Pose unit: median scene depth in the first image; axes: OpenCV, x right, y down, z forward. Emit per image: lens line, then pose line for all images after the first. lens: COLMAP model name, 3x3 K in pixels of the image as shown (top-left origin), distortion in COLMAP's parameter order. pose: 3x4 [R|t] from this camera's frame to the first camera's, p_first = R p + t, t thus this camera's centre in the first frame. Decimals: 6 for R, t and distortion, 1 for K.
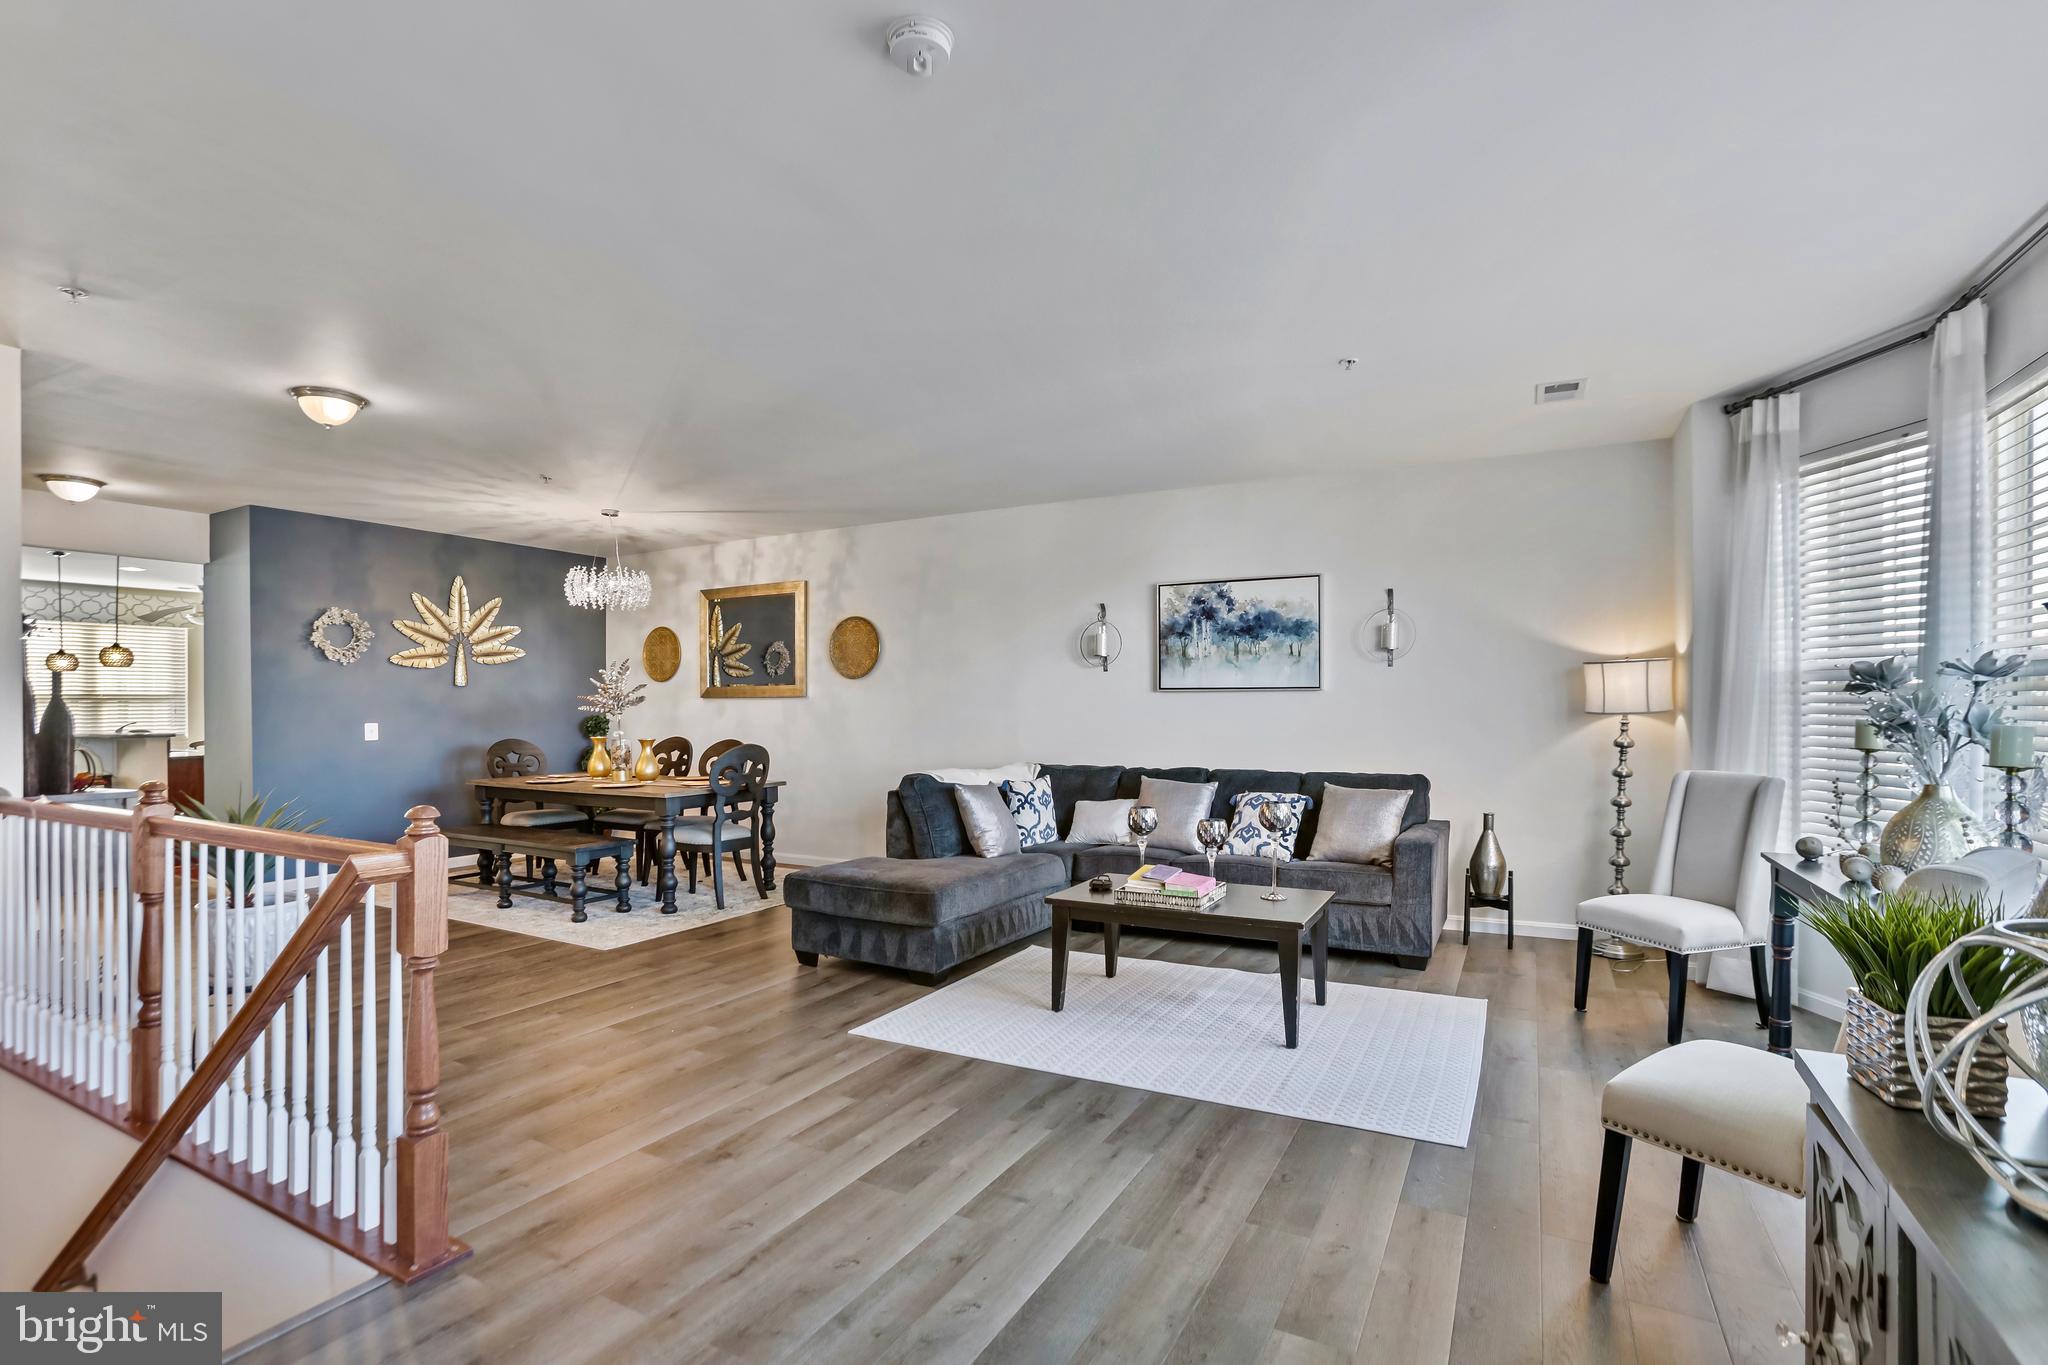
lens RADIAL K [[960.0, 0, 1026.1], [0, 960.0, 703.9], [0, 0, 1]] dist [-0.066680, 0.025077]
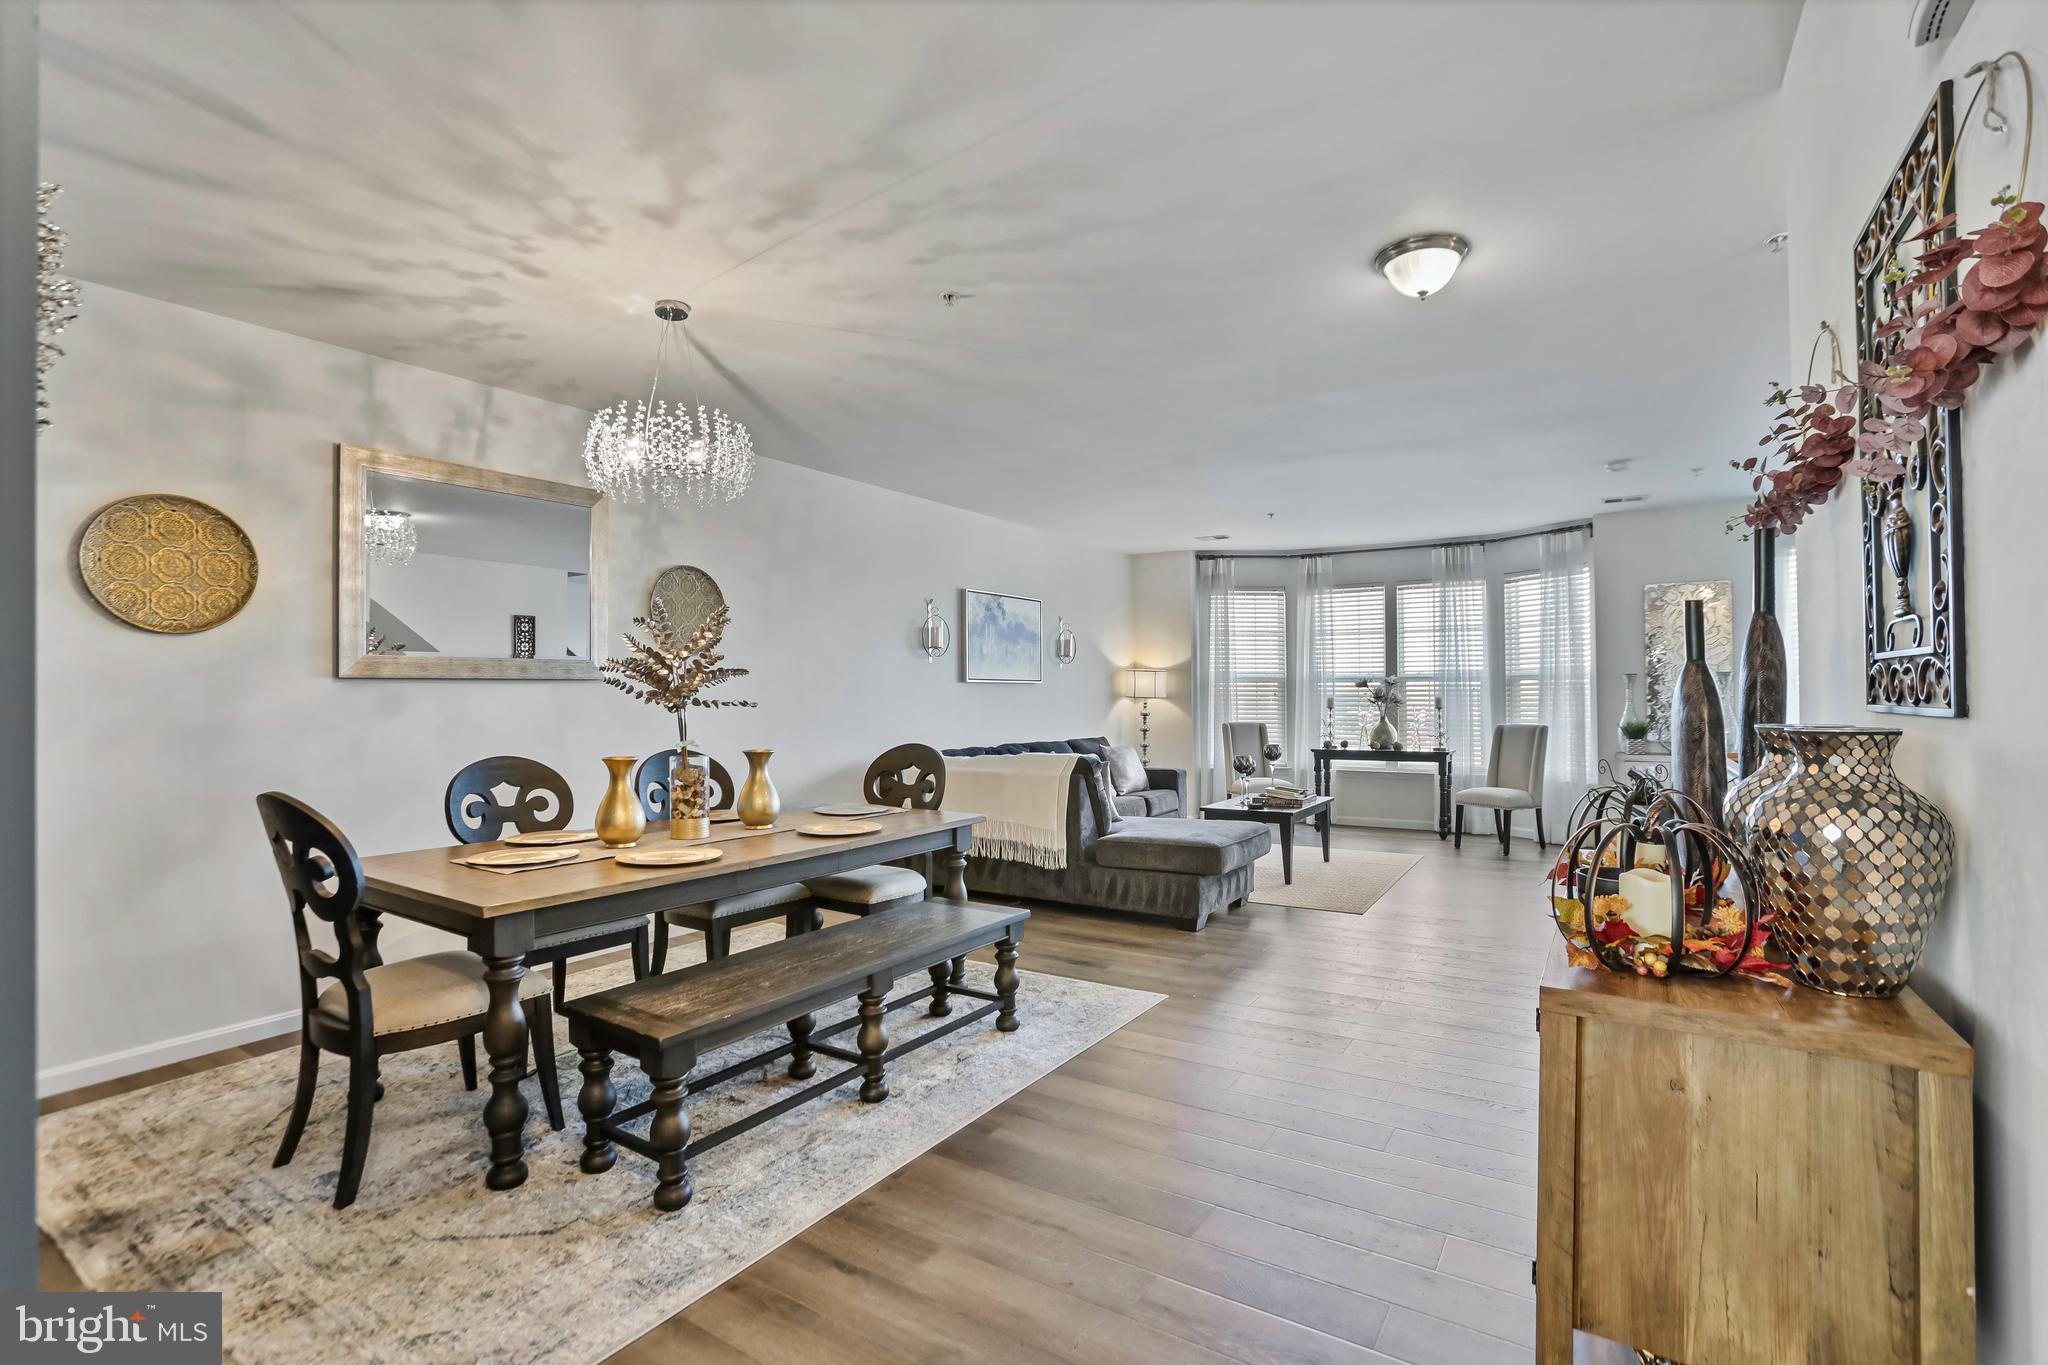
lens RADIAL K [[960.0, 0, 1022.4], [0, 960.0, 683.6], [0, 0, 1]] dist [-0.066680, 0.025077]
pose [[0.068684, 0.016511, 0.997502, -0.869428], [0.009061, 0.999811, -0.017173, 0.008371], [-0.997597, 0.010218, 0.068522, 0.729418]]
